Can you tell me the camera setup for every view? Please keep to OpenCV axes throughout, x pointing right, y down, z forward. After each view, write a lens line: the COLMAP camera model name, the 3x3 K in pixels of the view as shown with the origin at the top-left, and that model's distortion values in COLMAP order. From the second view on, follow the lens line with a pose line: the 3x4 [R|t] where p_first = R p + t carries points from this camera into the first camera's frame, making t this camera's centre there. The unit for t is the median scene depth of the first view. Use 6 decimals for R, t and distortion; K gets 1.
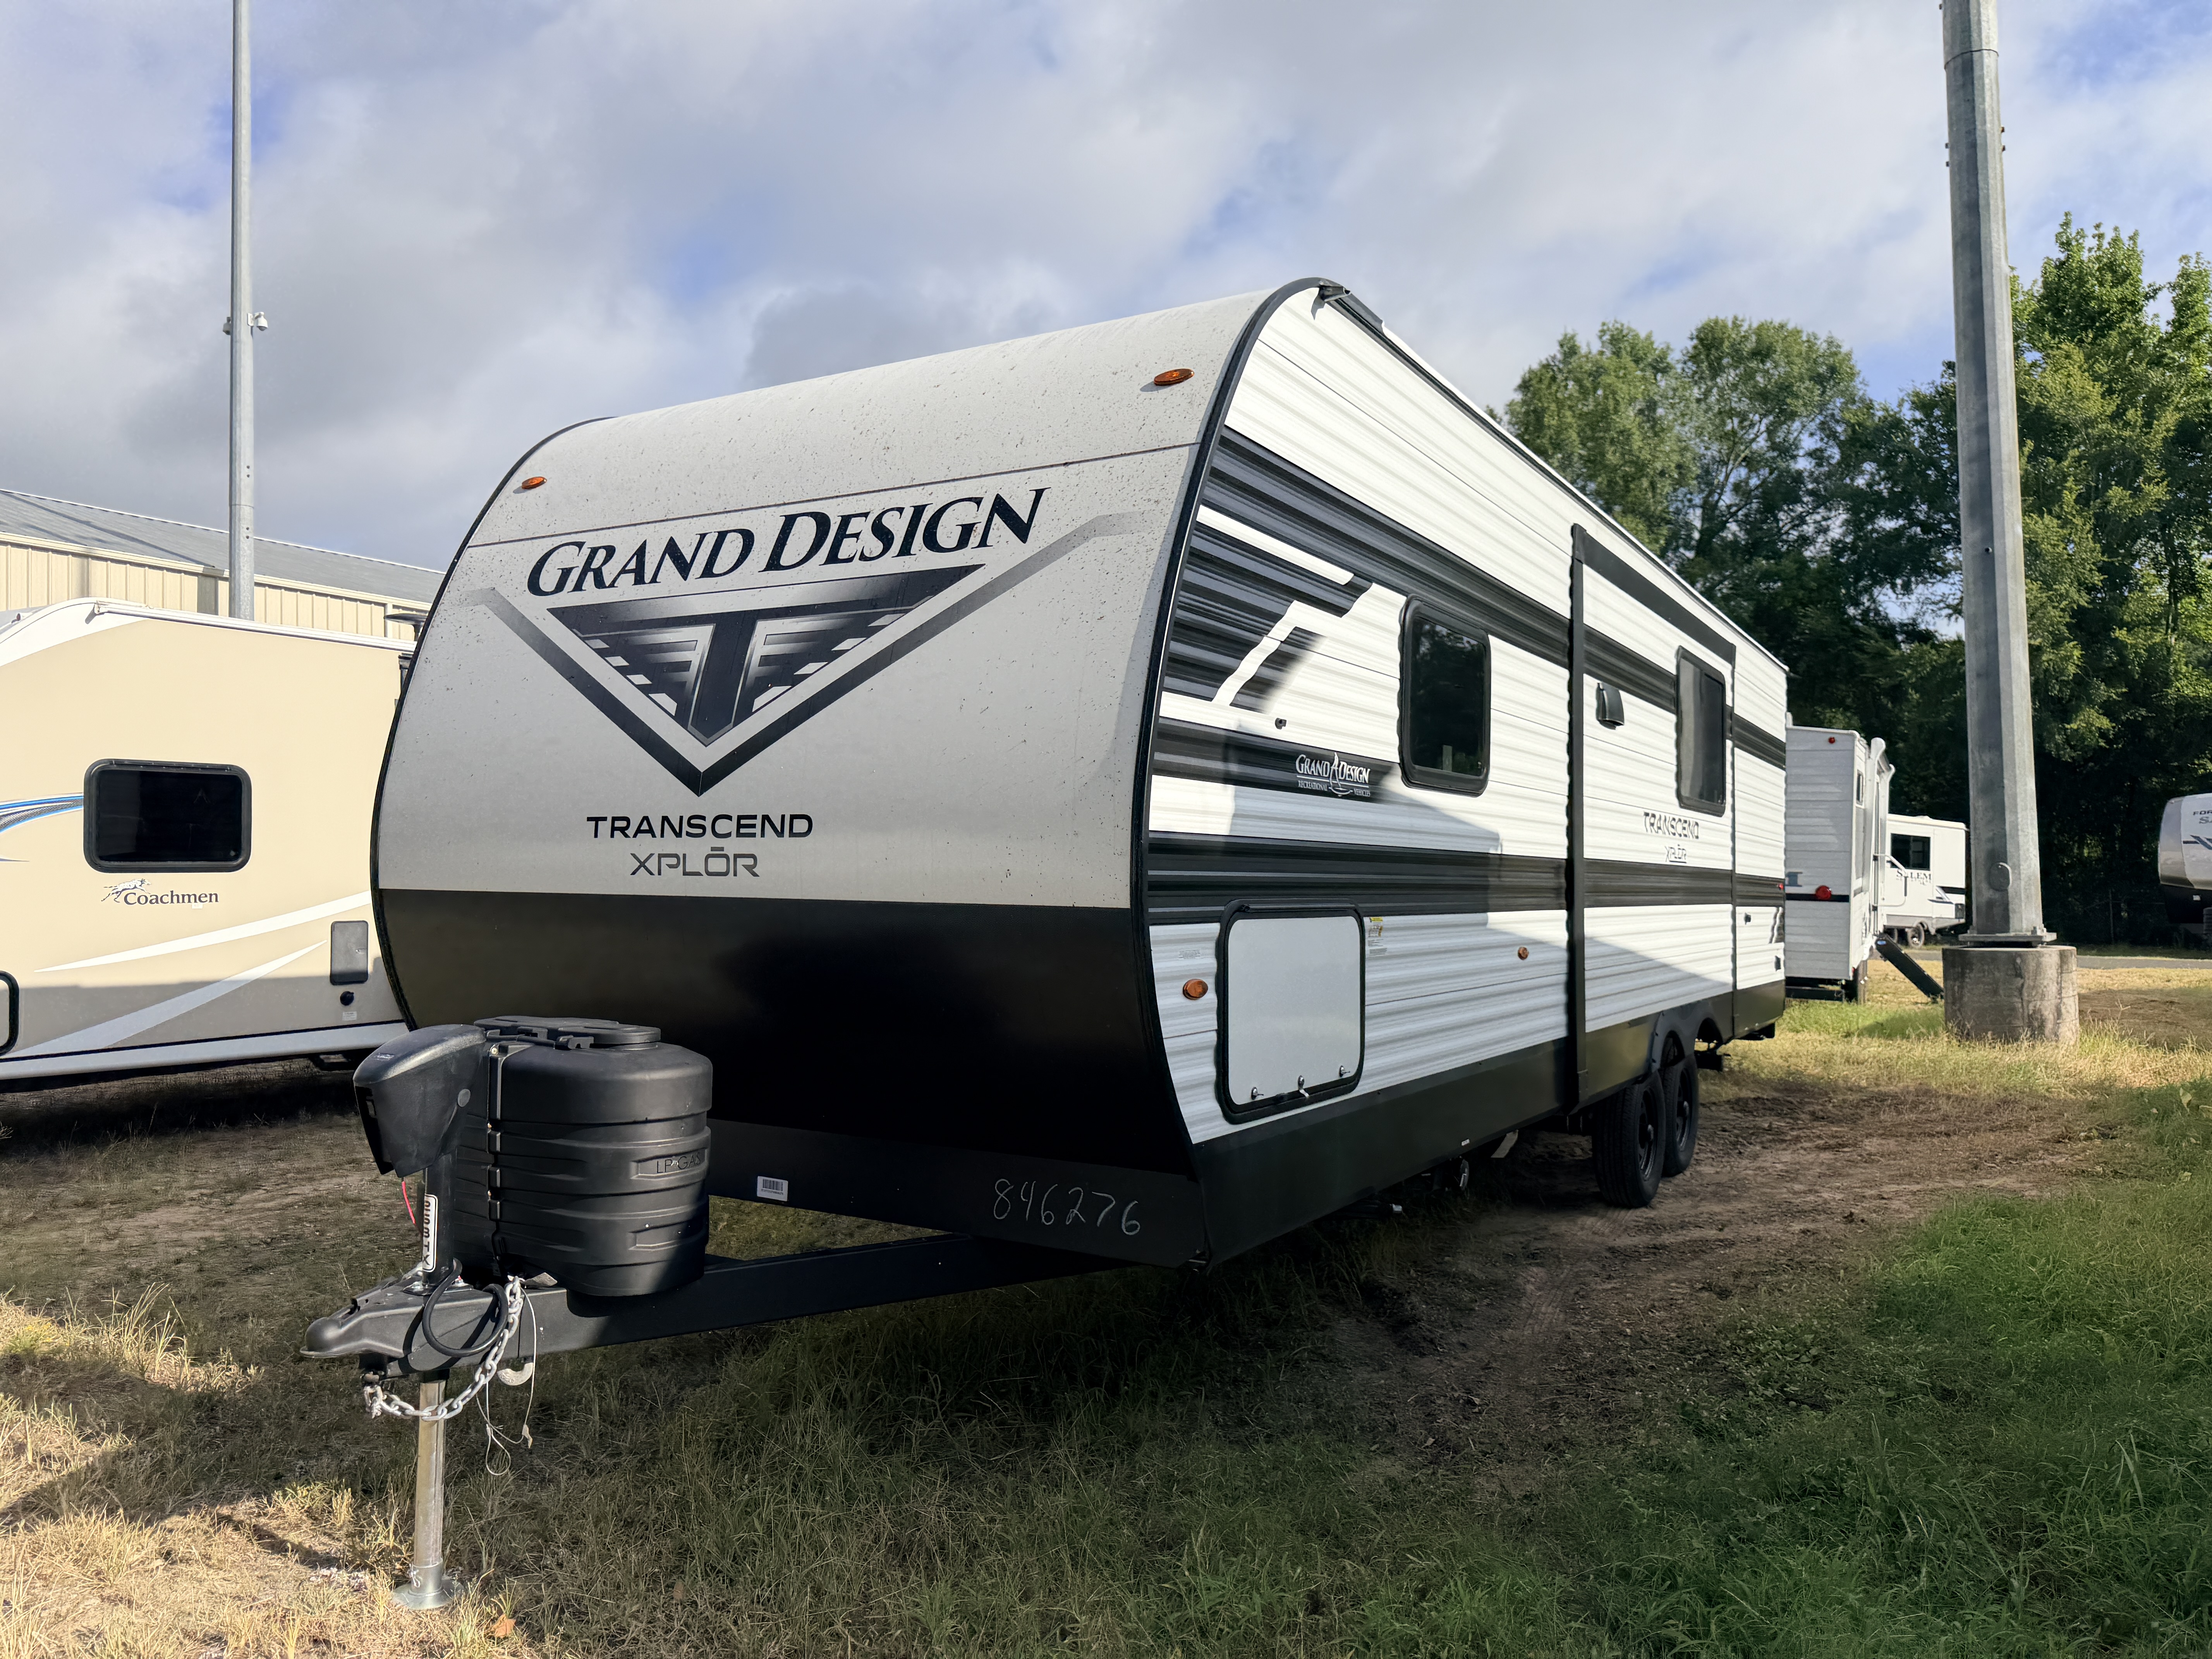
lens RADIAL K [[1581.3, 0, 1076.3], [0, 1581.3, 828.4], [0, 0, 1]] dist [0.051575, -0.044626]
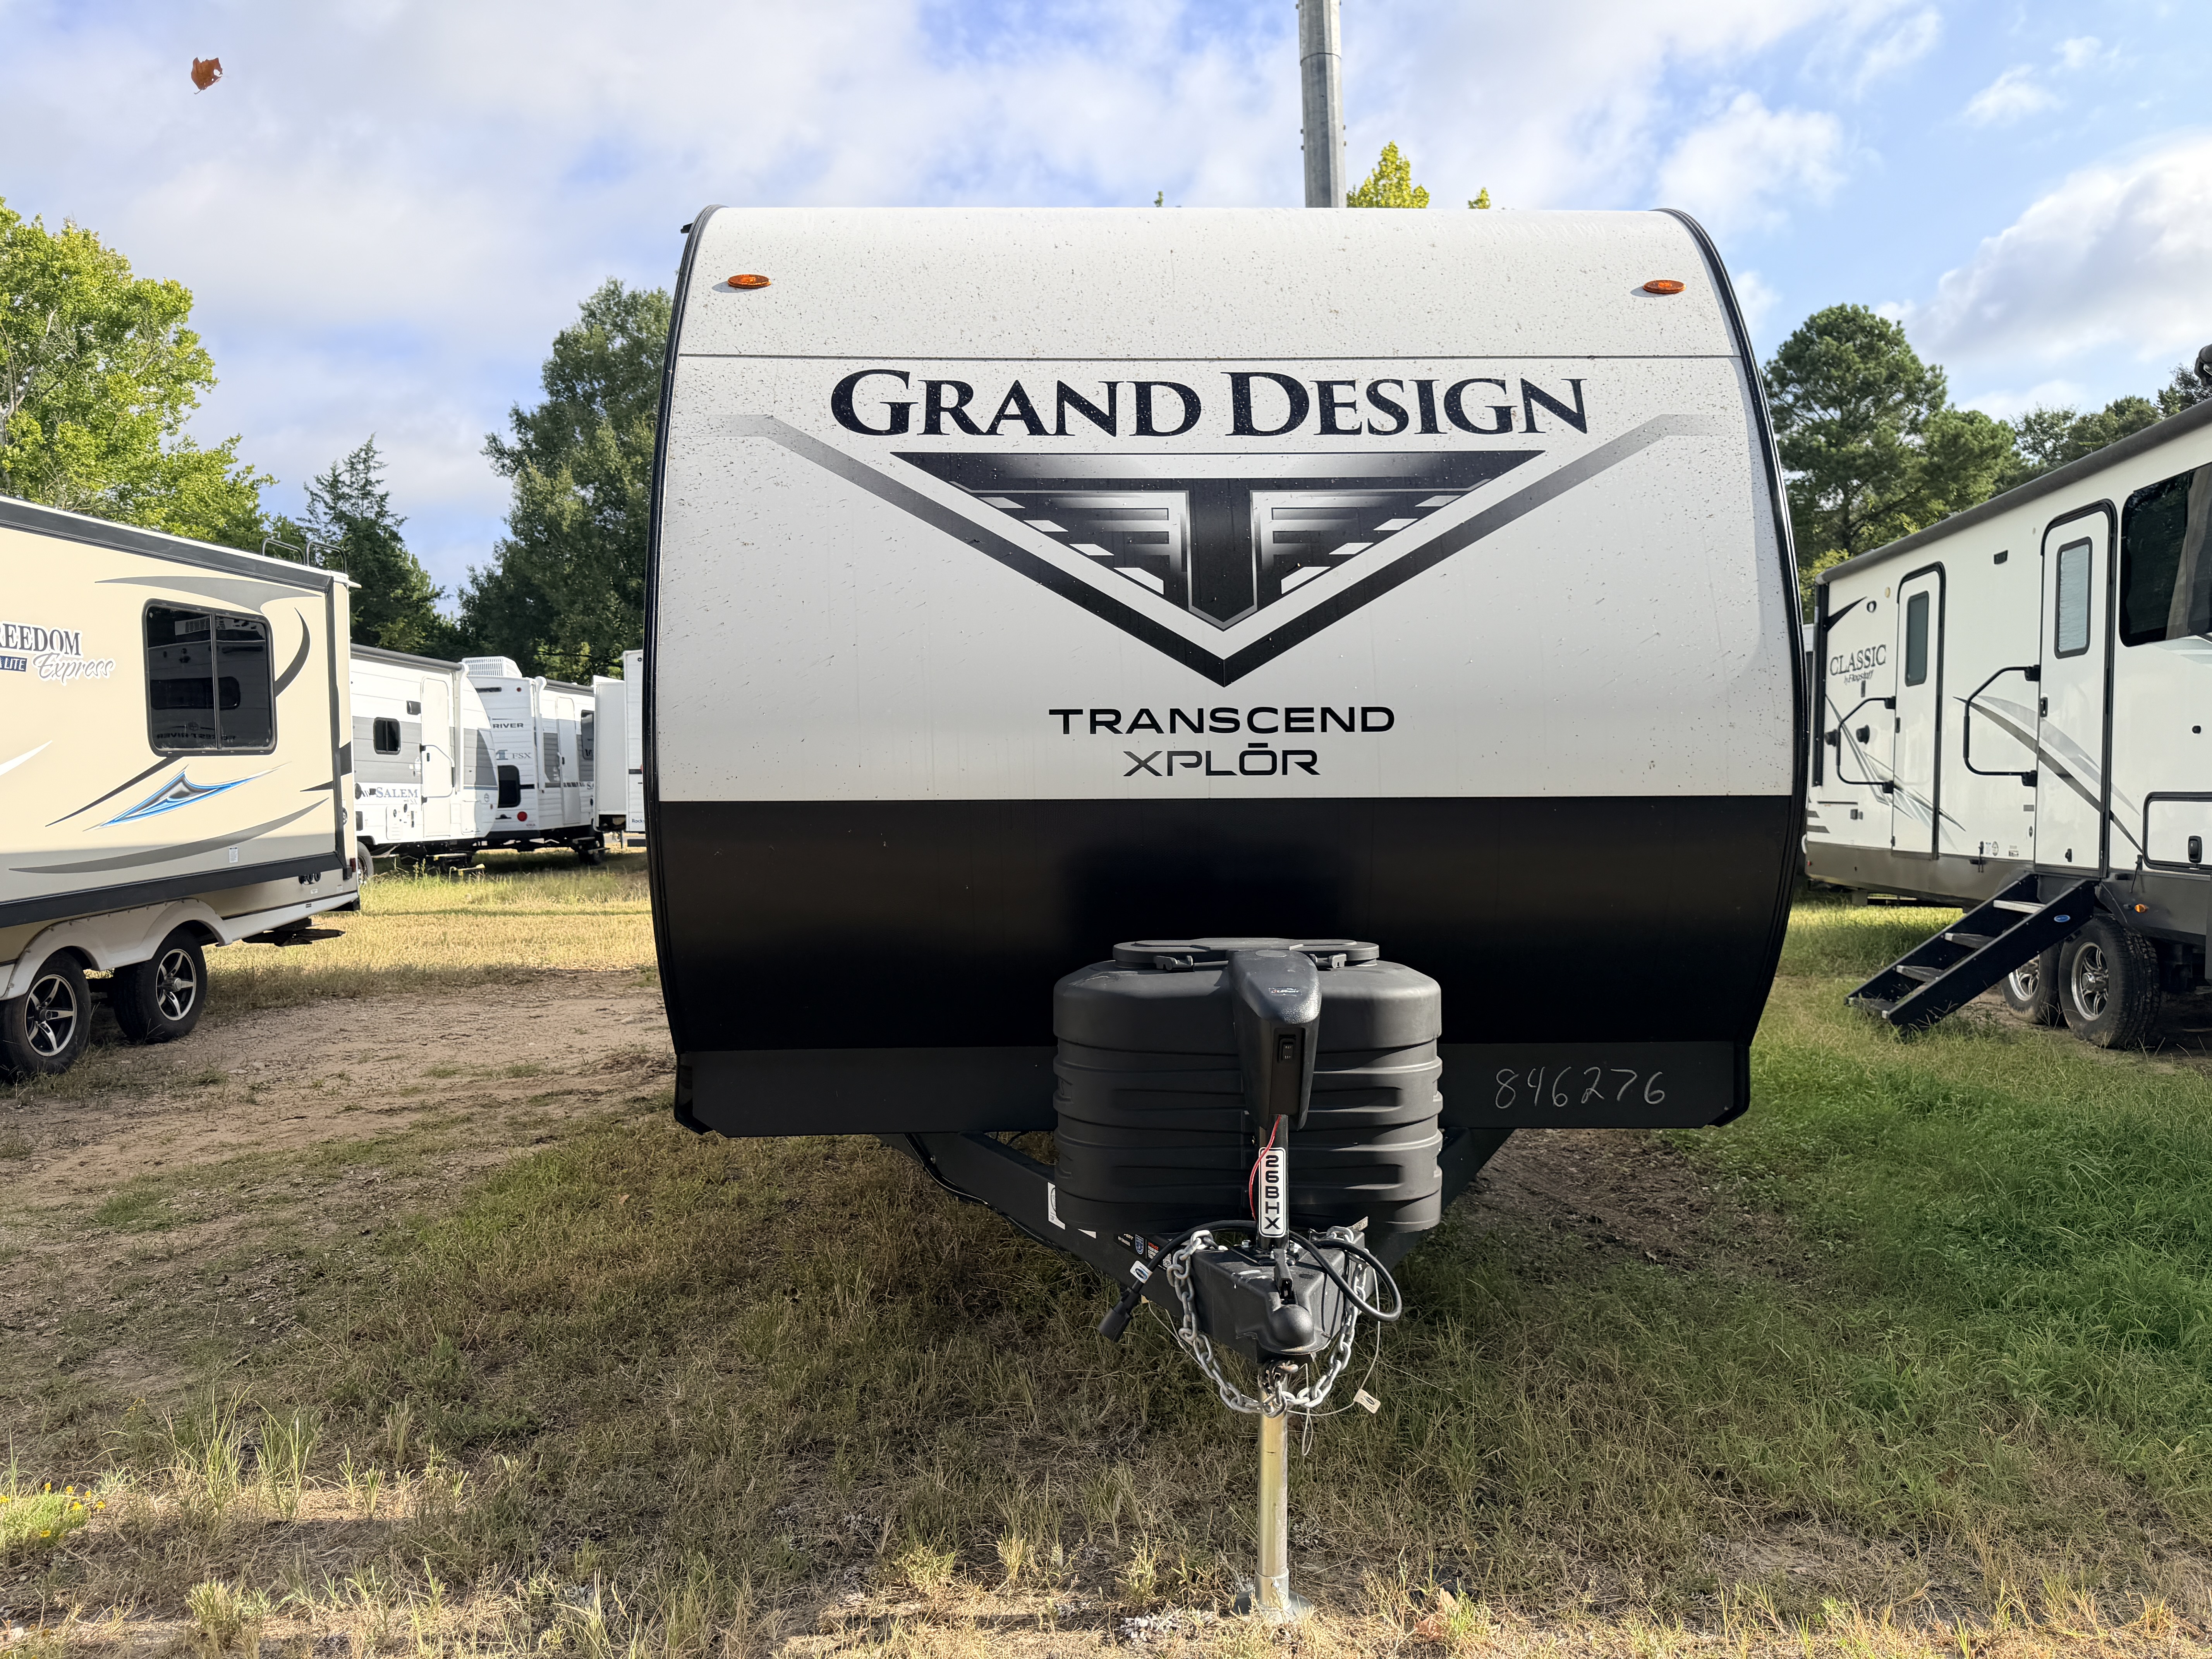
lens RADIAL K [[1581.3, 0, 1079.7], [0, 1581.3, 834.7], [0, 0, 1]] dist [0.051575, -0.044626]
pose [[0.850552, -0.038962, 0.524446, -0.776344], [0.002625, 0.997554, 0.069852, 0.000545], [-0.525885, -0.058036, 0.848573, 0.281535]]
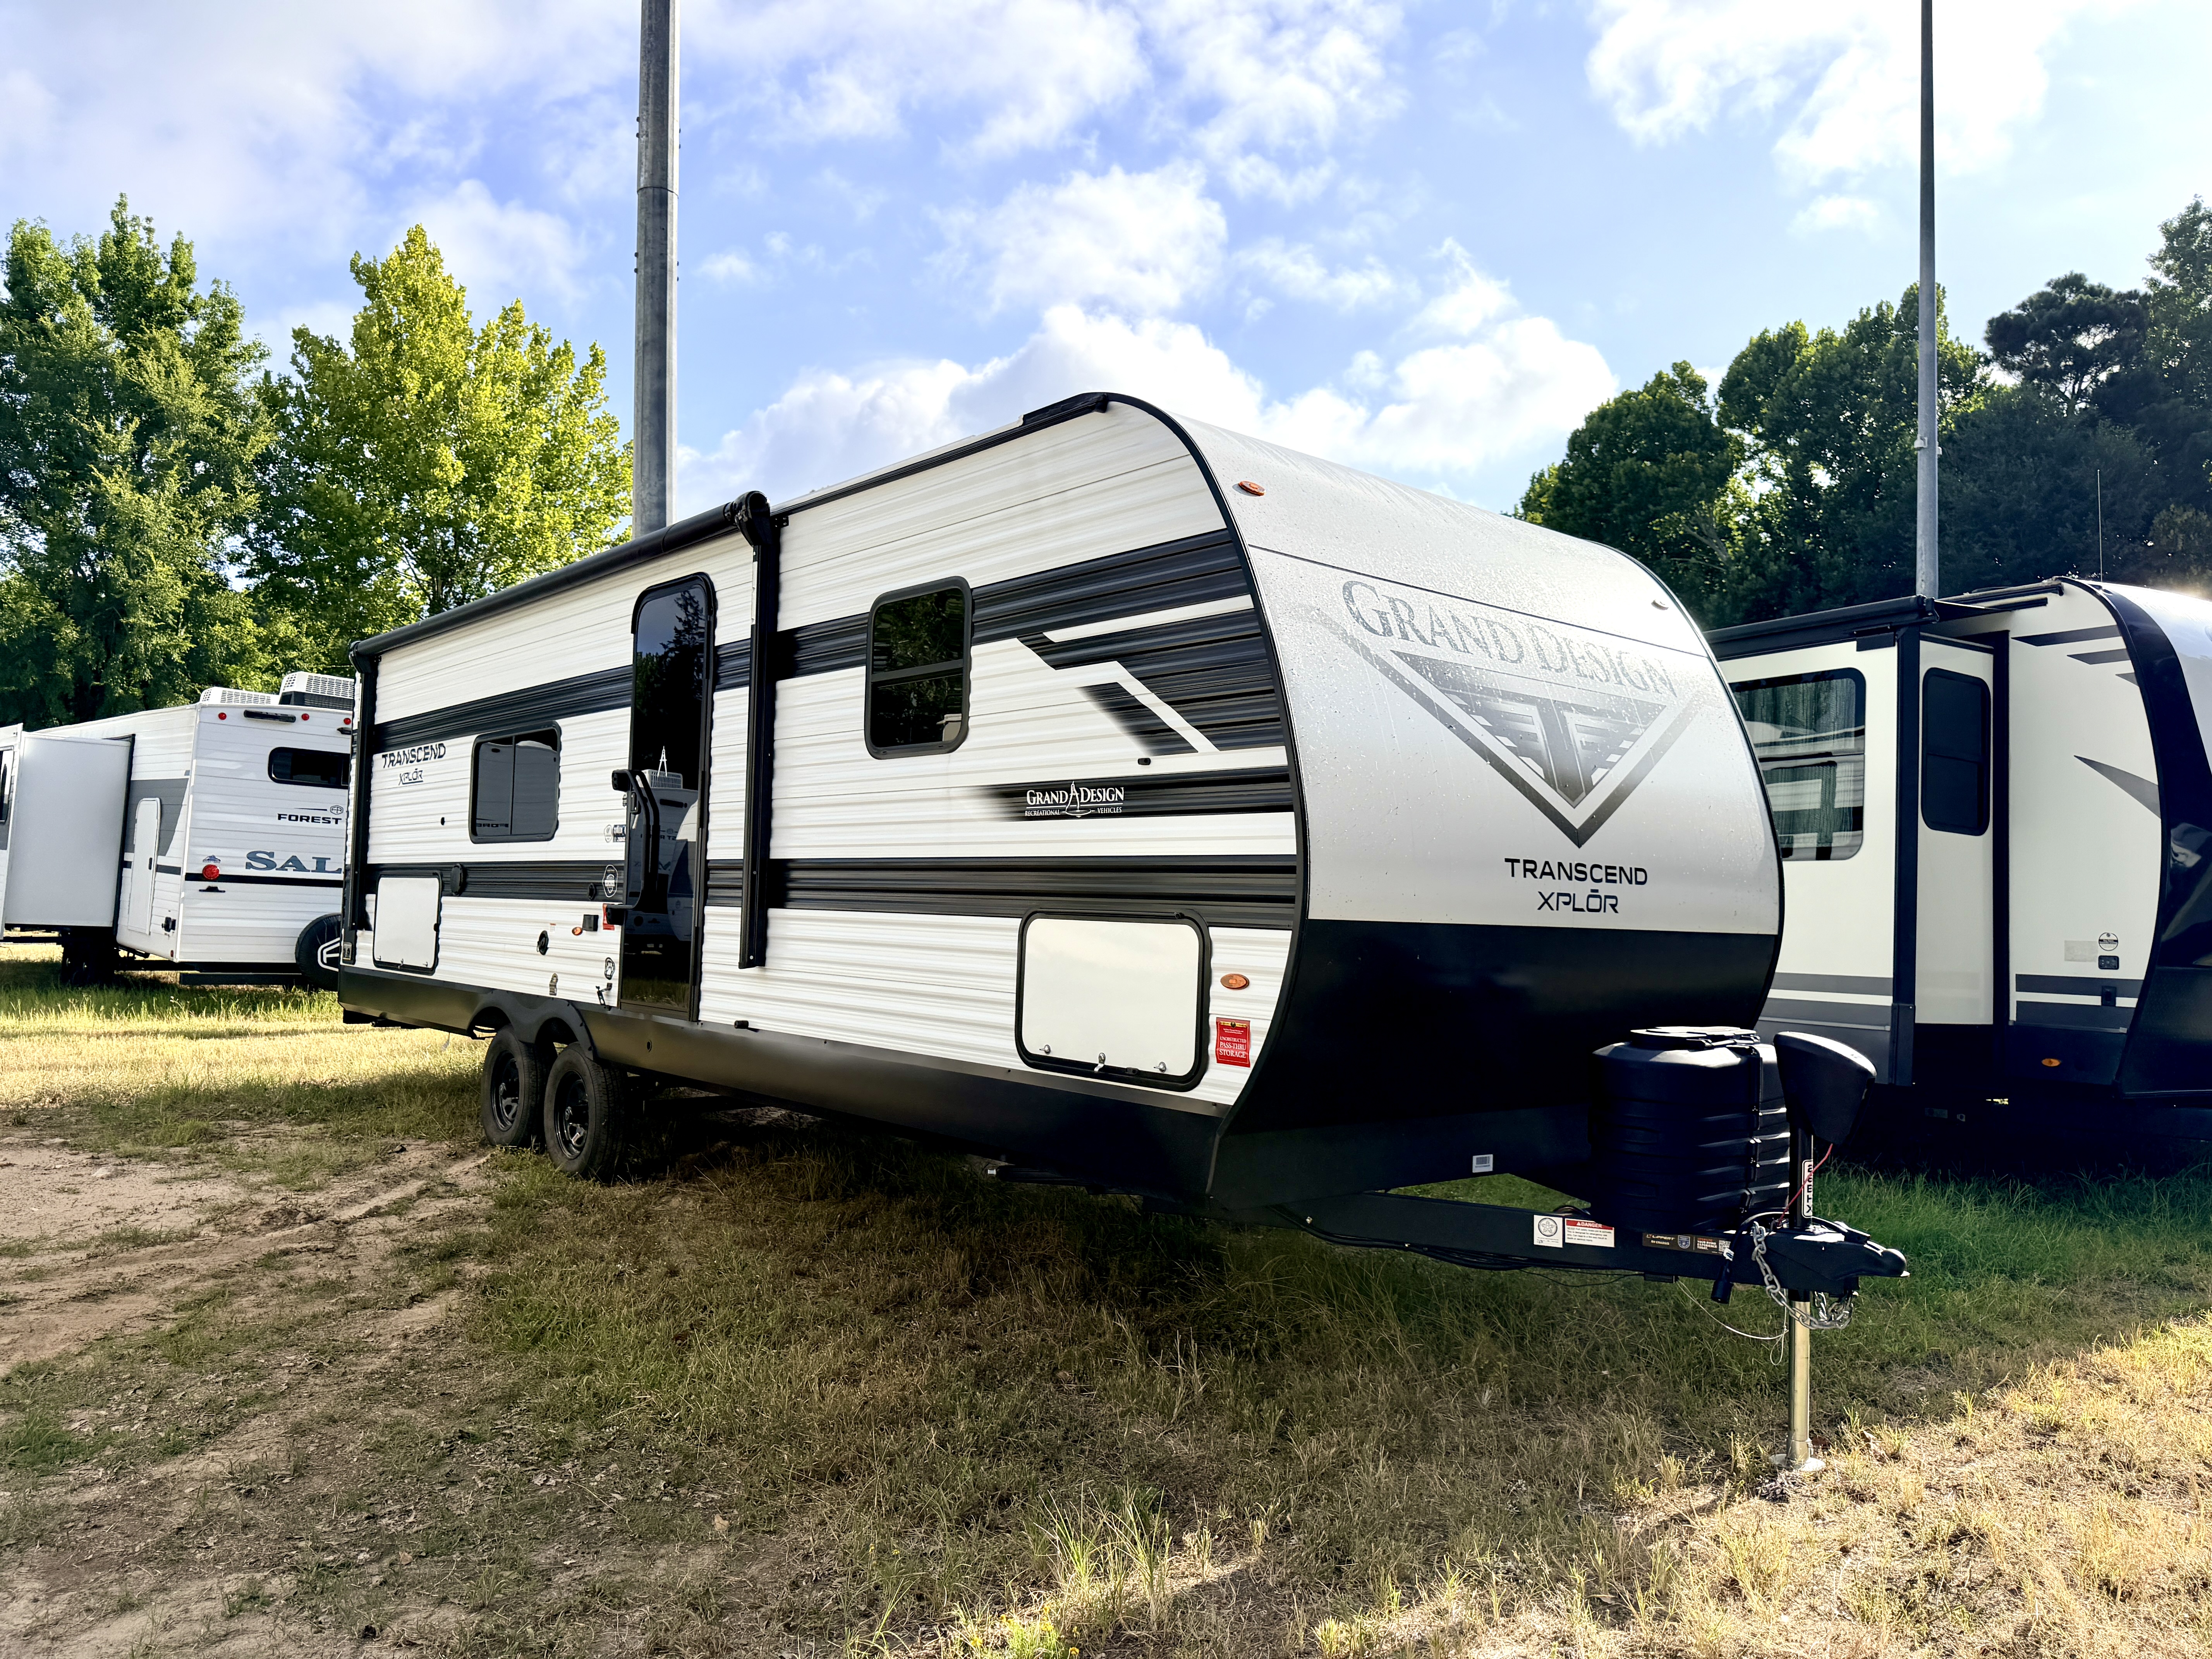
lens RADIAL K [[1581.3, 0, 1127.8], [0, 1581.3, 833.0], [0, 0, 1]] dist [0.051575, -0.044626]
pose [[0.312168, 0.041969, 0.949099, -1.544054], [-0.058789, 0.997963, -0.024793, 0.019963], [-0.948206, -0.048057, 0.314000, 0.943333]]
